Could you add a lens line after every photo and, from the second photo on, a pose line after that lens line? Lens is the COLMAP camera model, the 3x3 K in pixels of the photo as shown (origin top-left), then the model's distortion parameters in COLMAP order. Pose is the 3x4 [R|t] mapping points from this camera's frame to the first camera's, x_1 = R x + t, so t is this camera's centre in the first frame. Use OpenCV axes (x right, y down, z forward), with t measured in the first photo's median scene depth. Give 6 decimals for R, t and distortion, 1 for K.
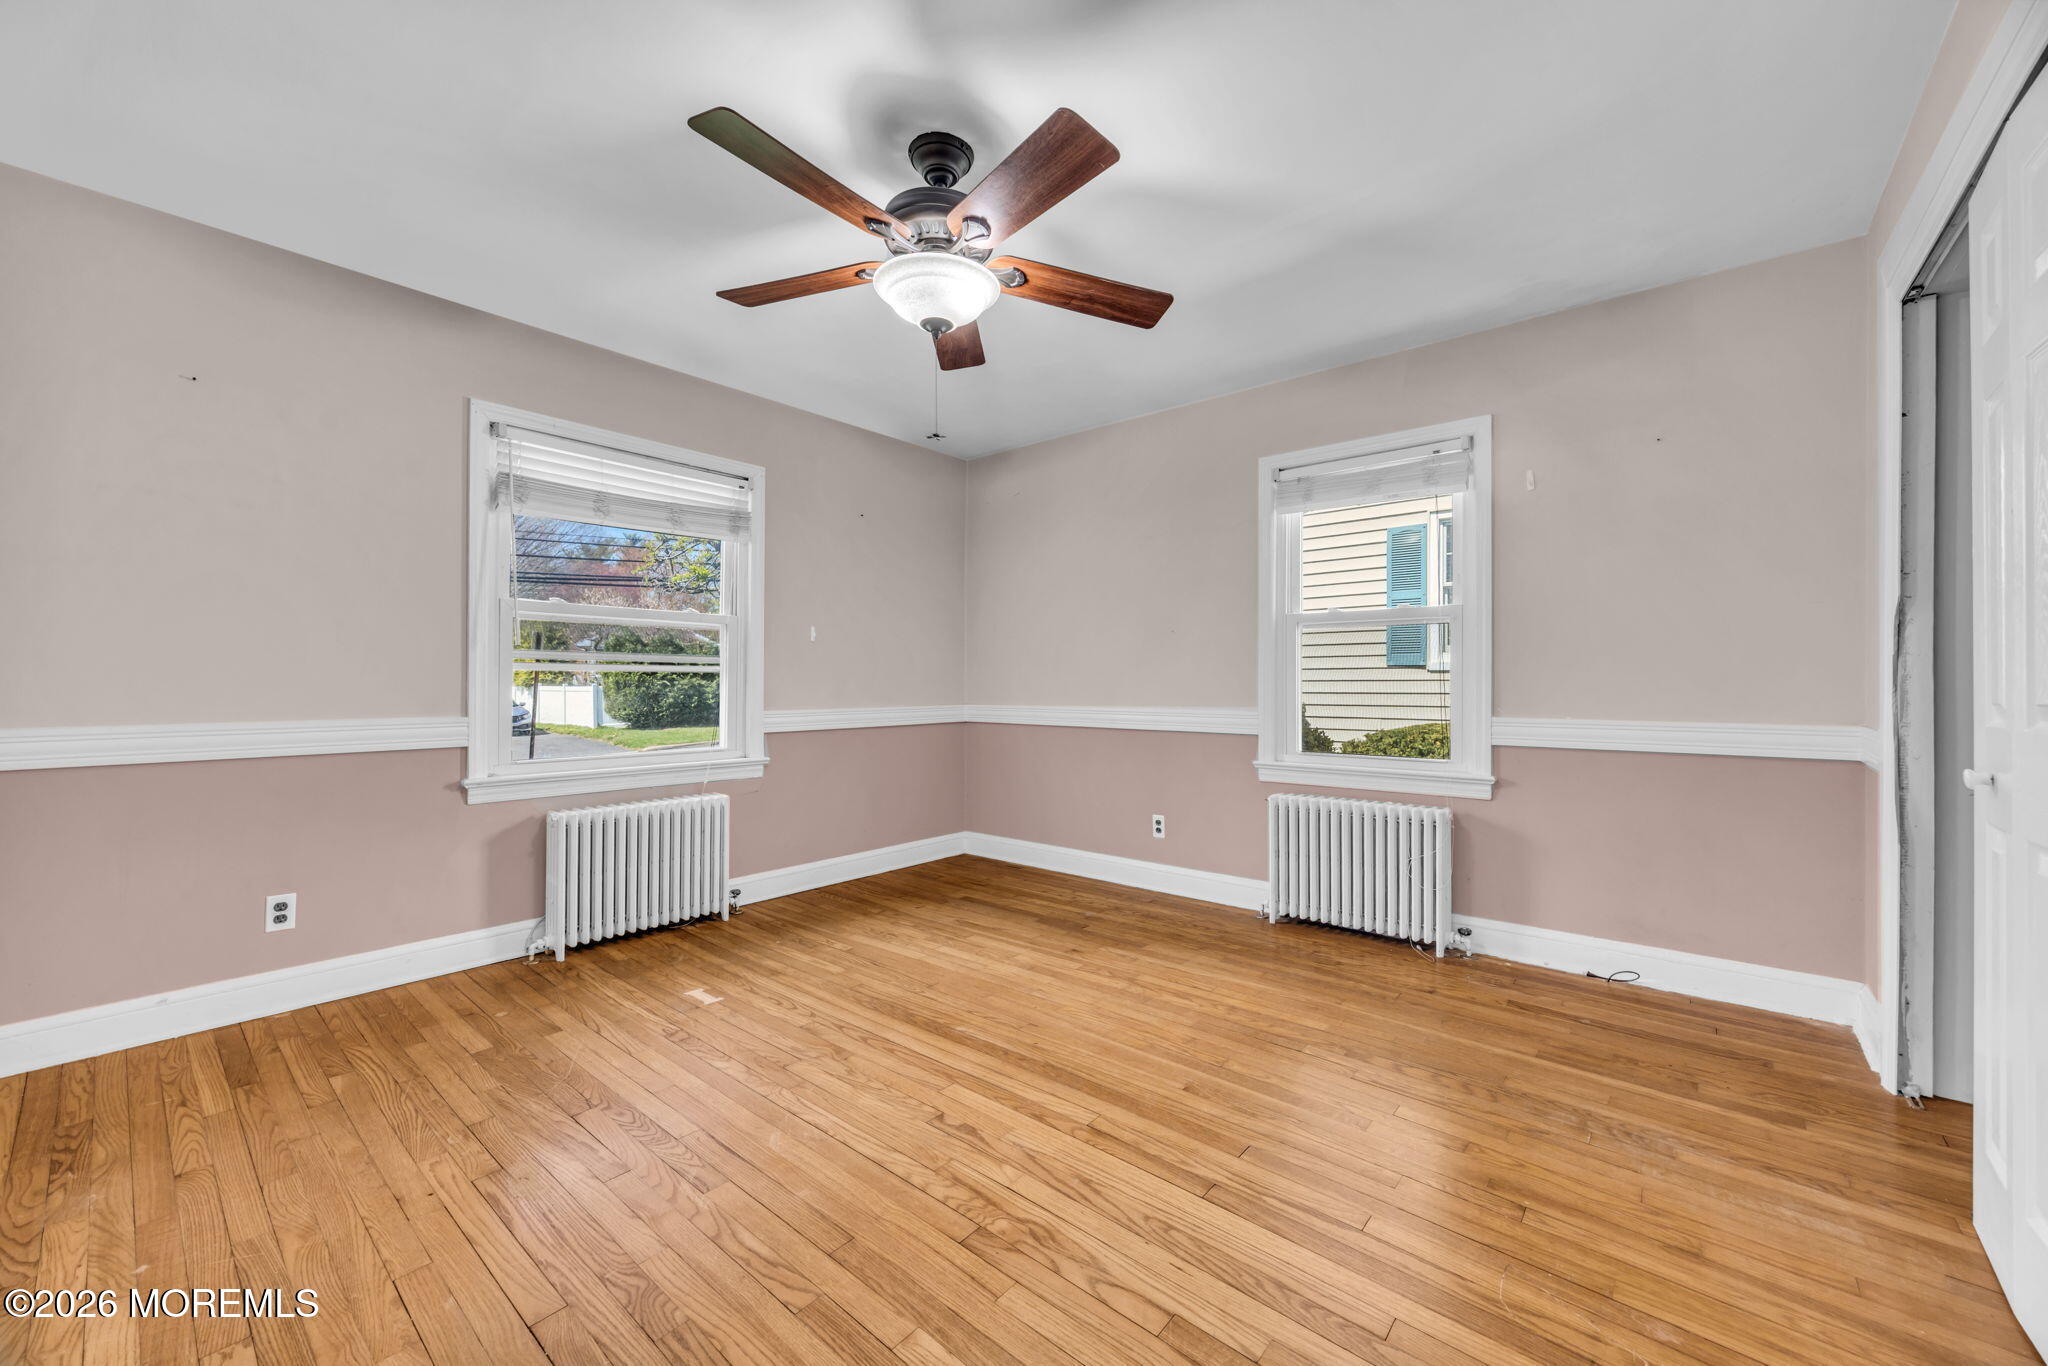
lens RADIAL K [[785.7, 0, 1034.7], [0, 785.7, 684.1], [0, 0, 1]] dist [0.001103, -0.000074]
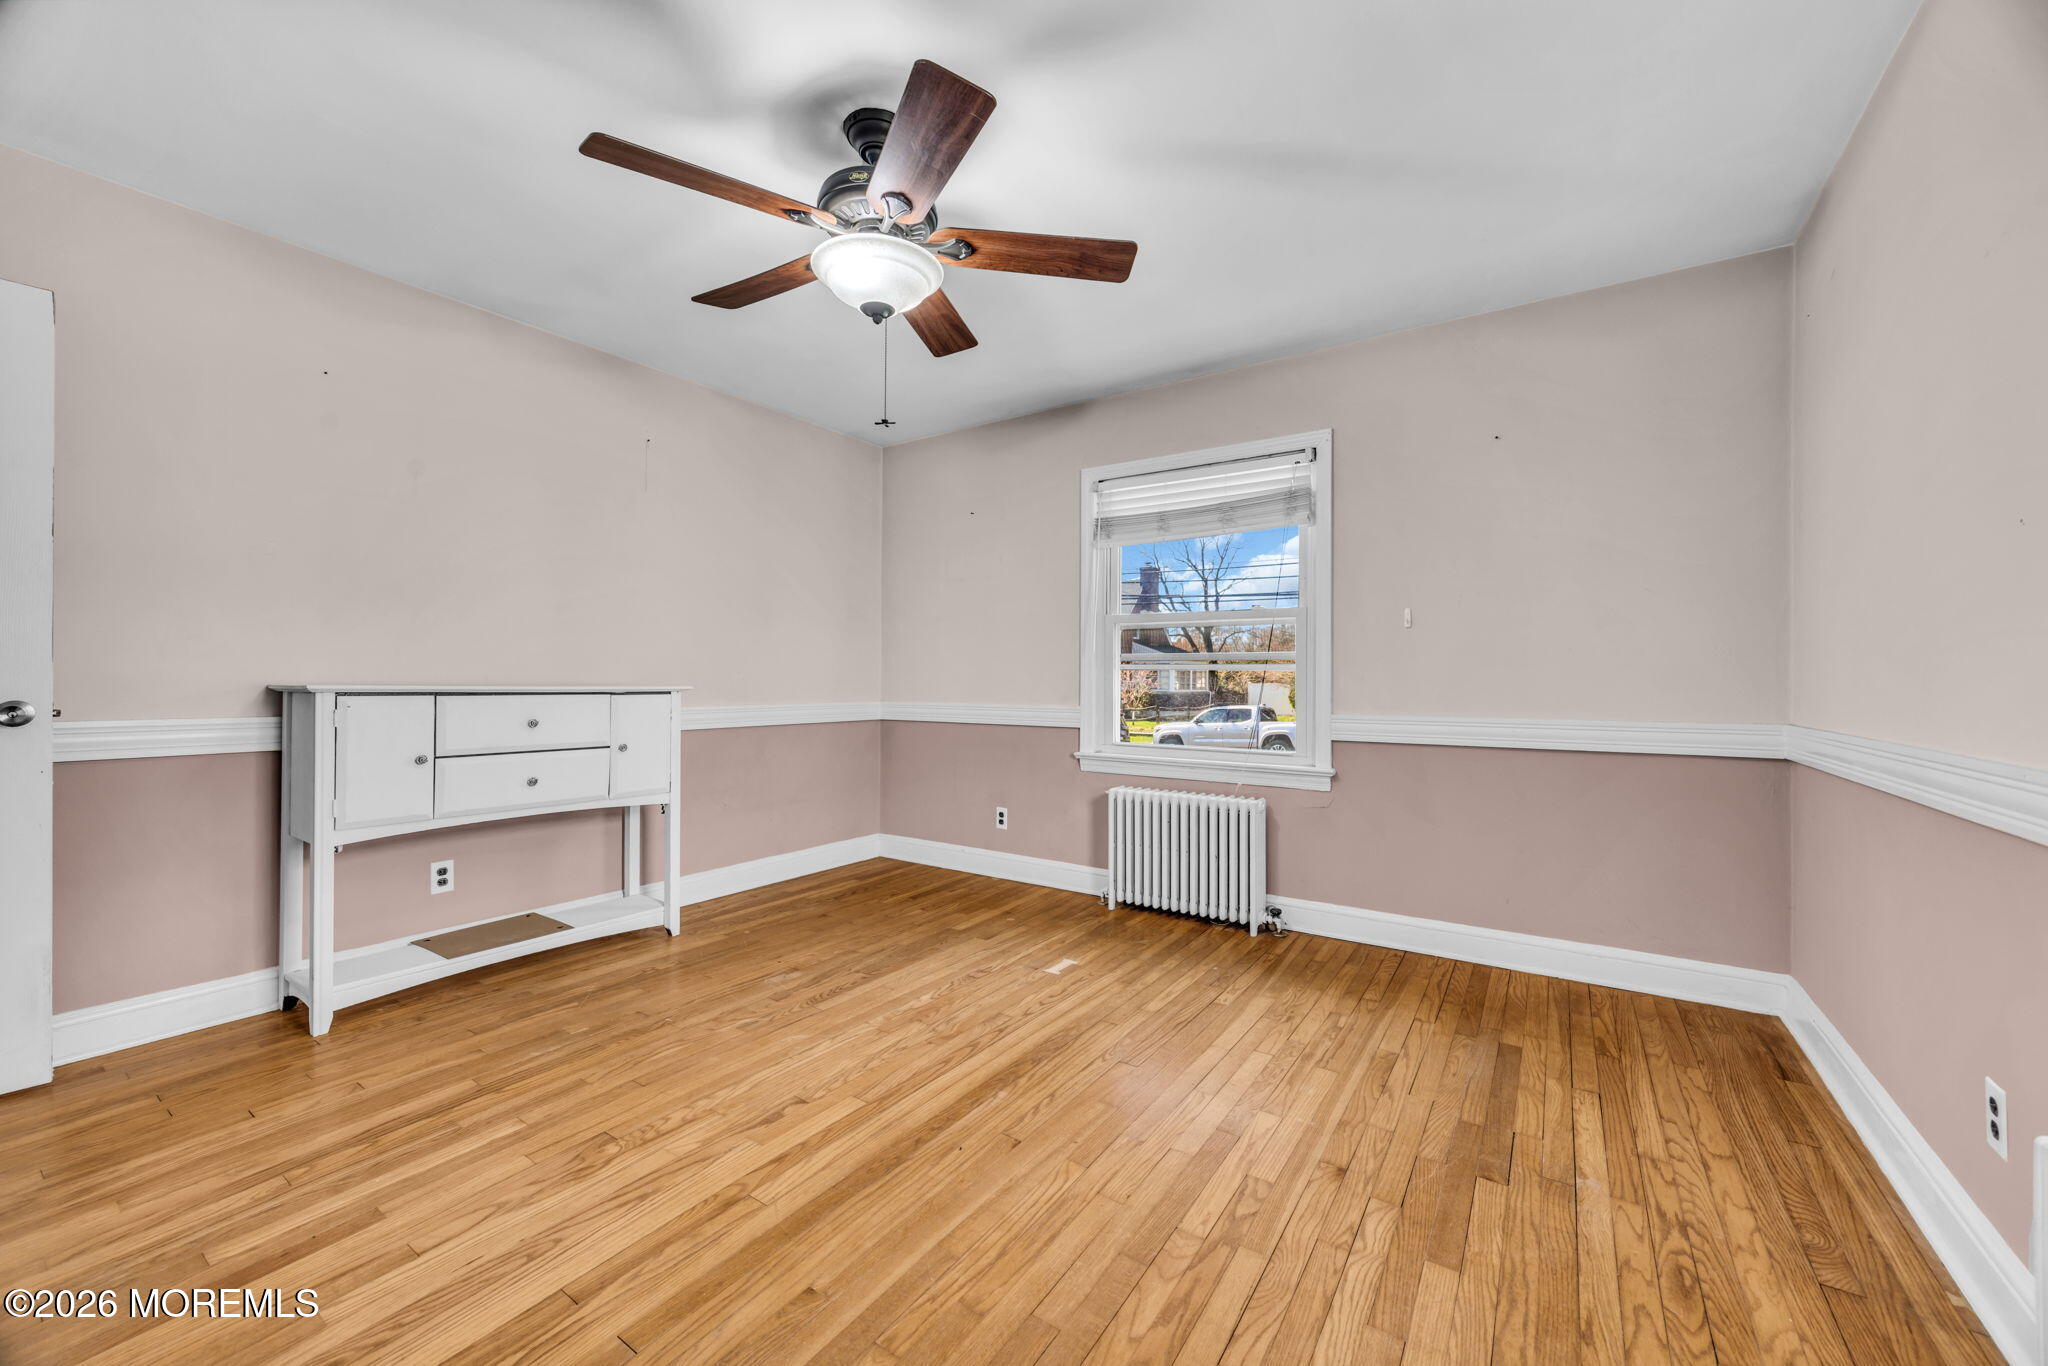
lens RADIAL K [[785.7, 0, 1034.7], [0, 785.7, 684.1], [0, 0, 1]] dist [0.001103, -0.000074]
pose [[0.100119, 0.002305, -0.994973, 0.643589], [-0.001277, 0.999997, 0.002188, 0.002254], [0.994975, 0.001051, 0.100122, 0.831225]]
